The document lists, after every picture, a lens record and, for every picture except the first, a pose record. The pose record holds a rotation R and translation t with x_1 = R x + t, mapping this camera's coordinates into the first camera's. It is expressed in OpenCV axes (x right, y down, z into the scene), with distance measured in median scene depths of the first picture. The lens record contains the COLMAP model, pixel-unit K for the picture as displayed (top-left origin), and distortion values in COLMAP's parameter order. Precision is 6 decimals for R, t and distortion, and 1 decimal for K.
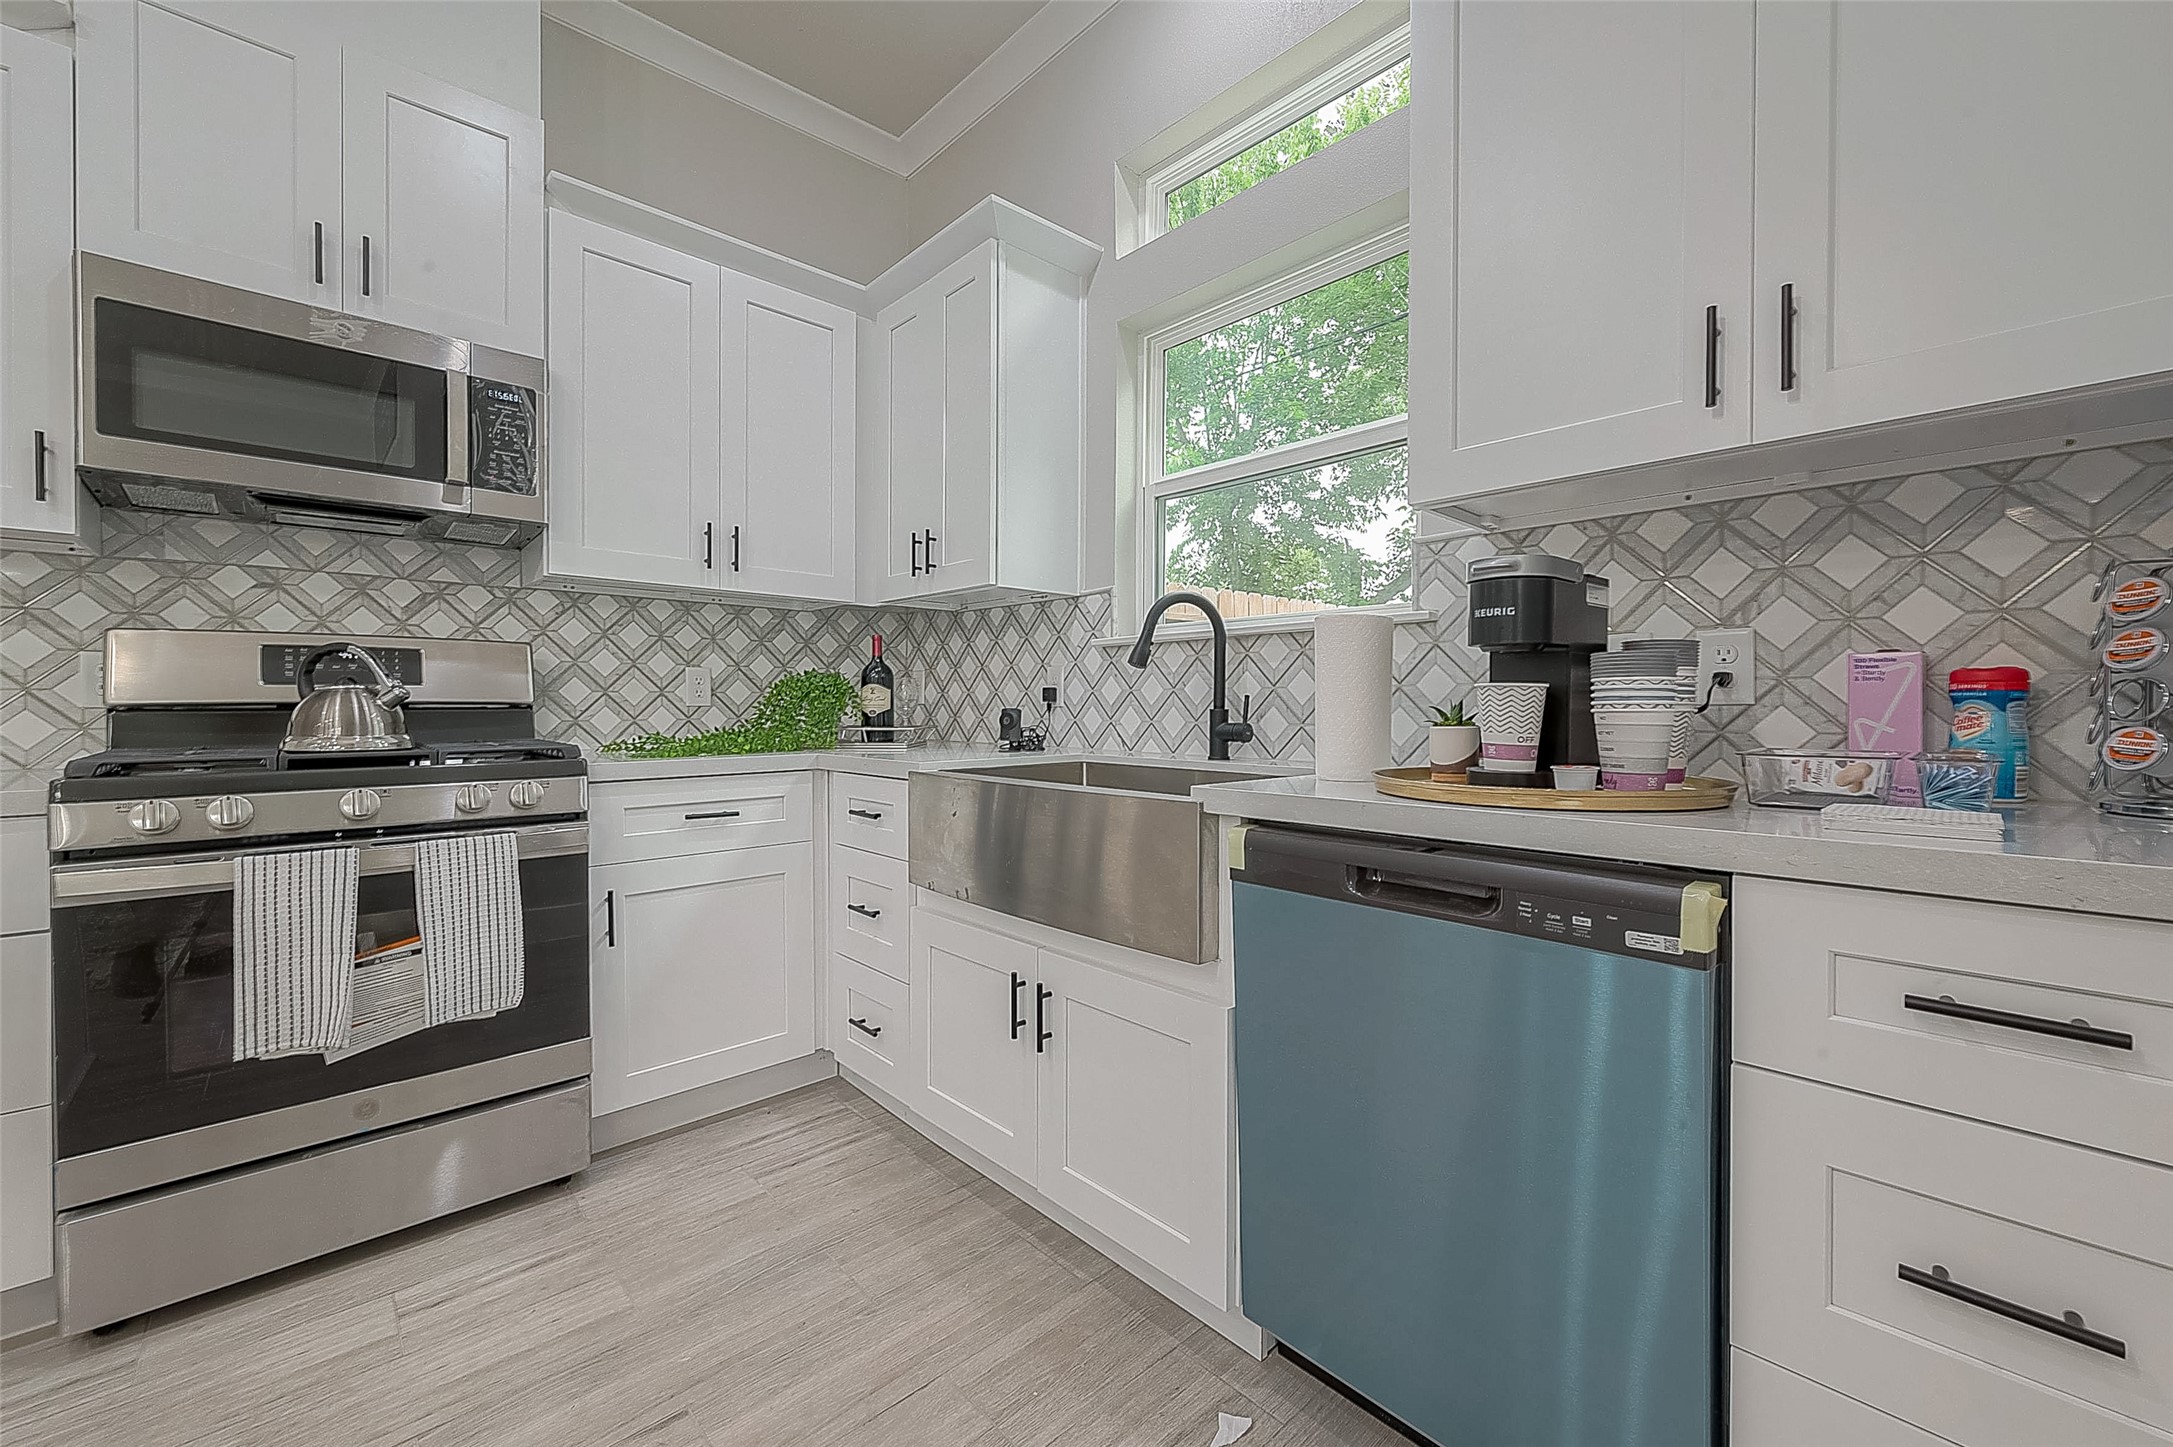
lens RADIAL K [[878.3, 0, 1062.8], [0, 878.3, 724.4], [0, 0, 1]] dist [0.001171, 0.001042]
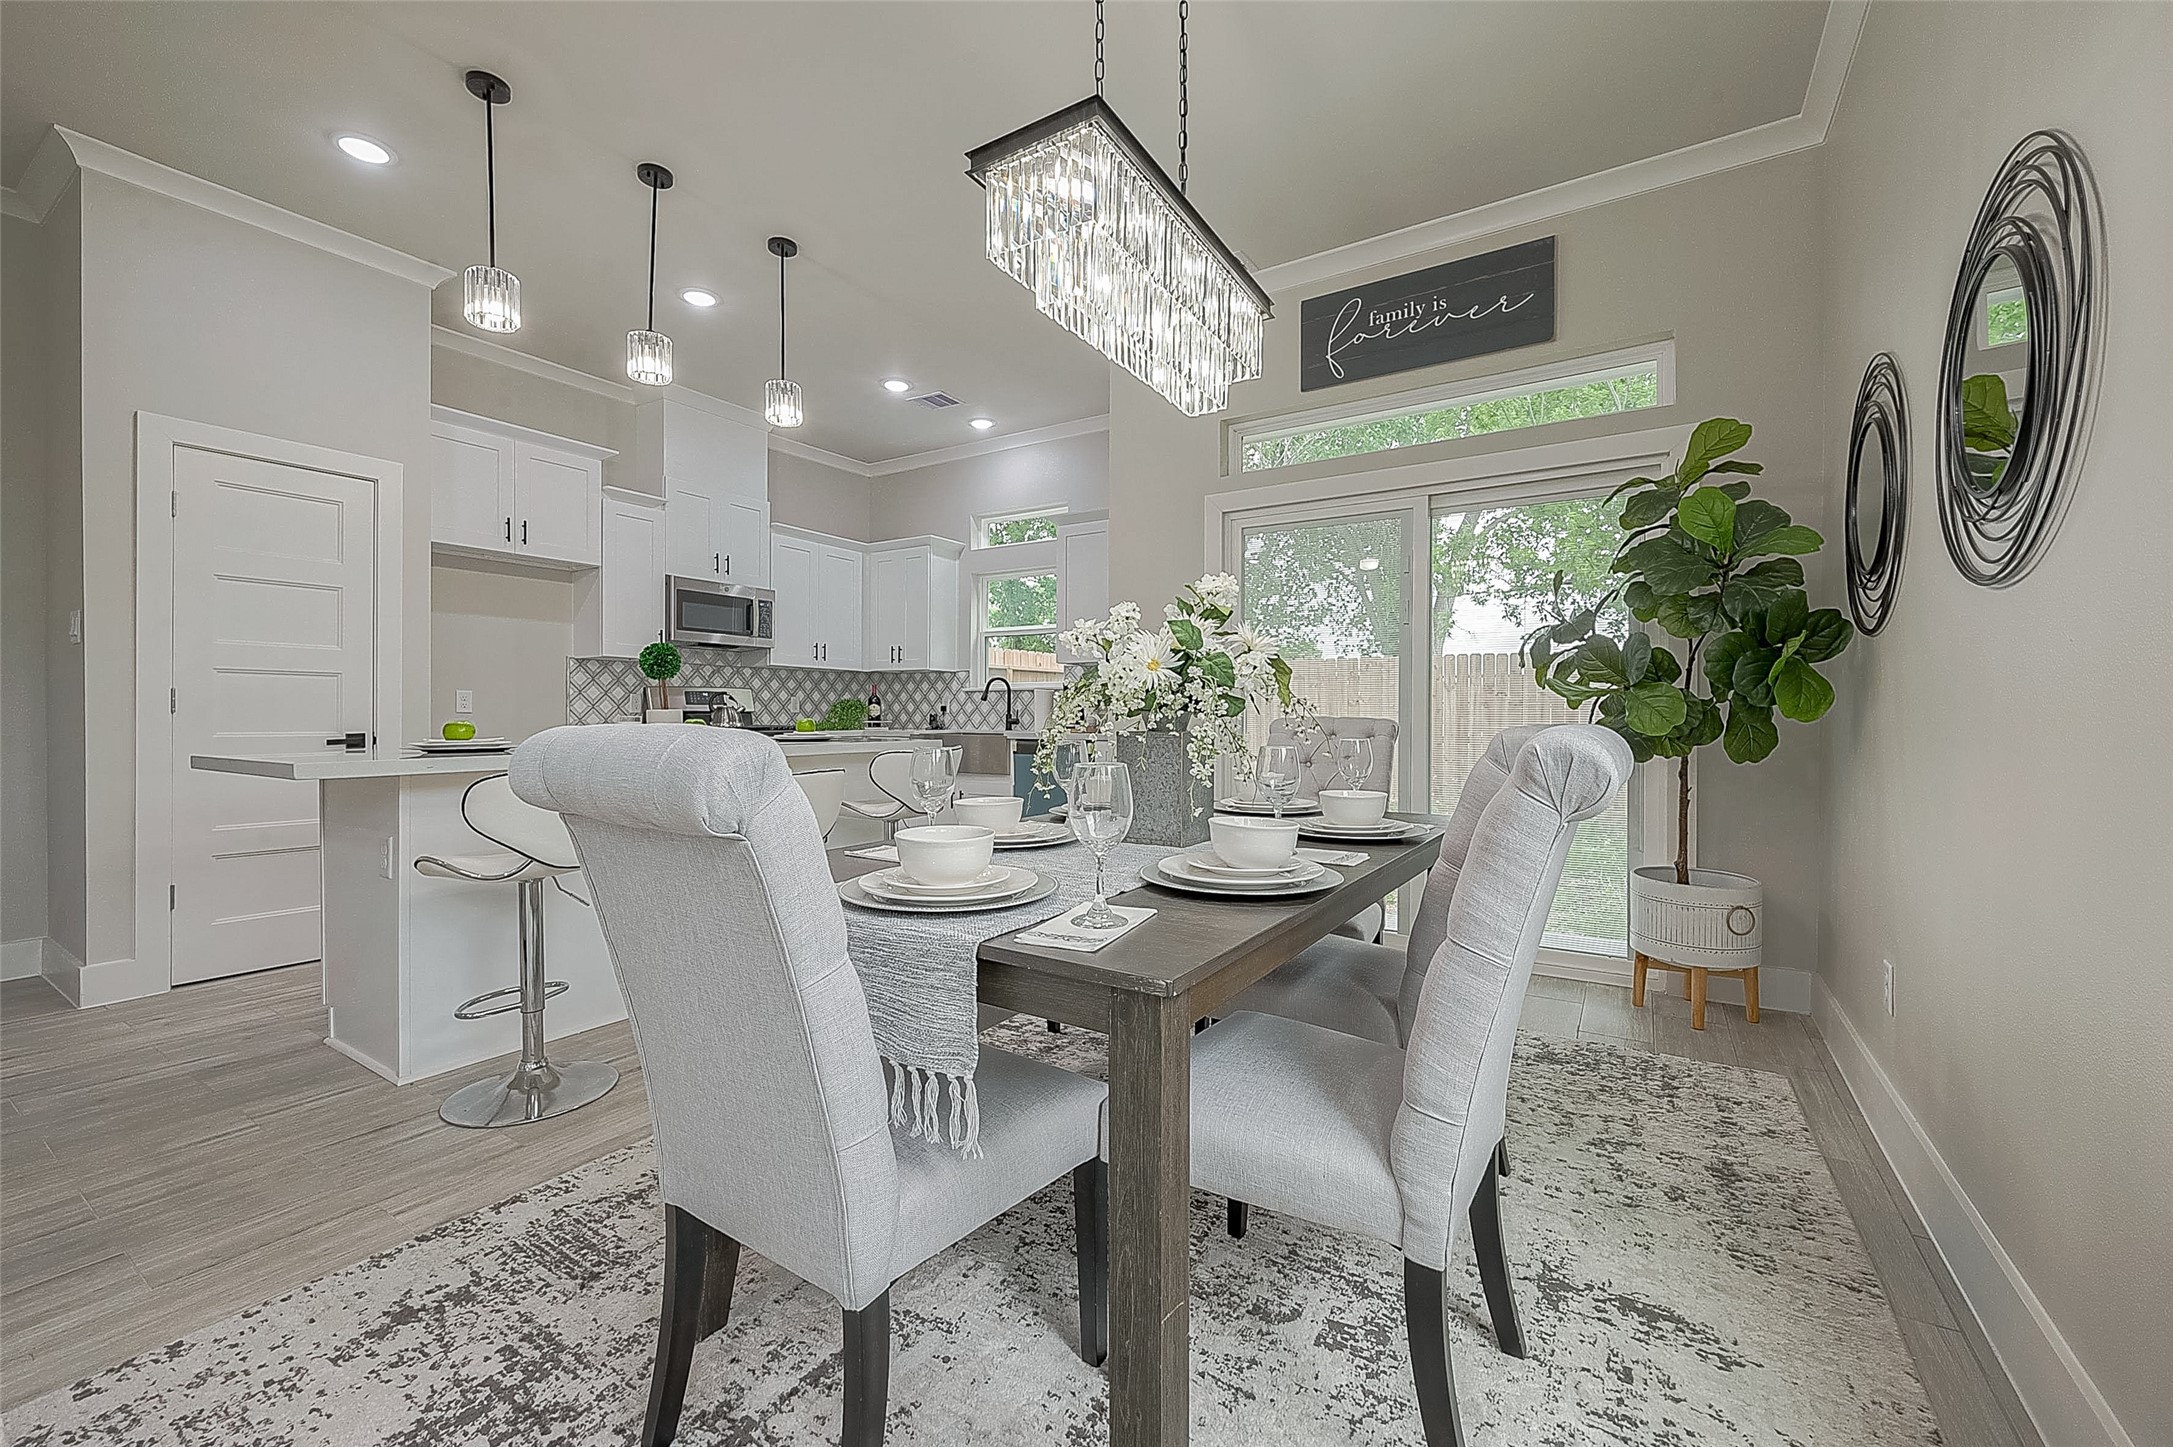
lens RADIAL K [[878.3, 0, 1075.7], [0, 878.3, 723.9], [0, 0, 1]] dist [0.001171, 0.001042]
pose [[0.965428, -0.000902, 0.260667, -0.336280], [0.003597, 0.999945, -0.009863, 0.041242], [-0.260644, 0.010460, 0.965378, -1.715430]]
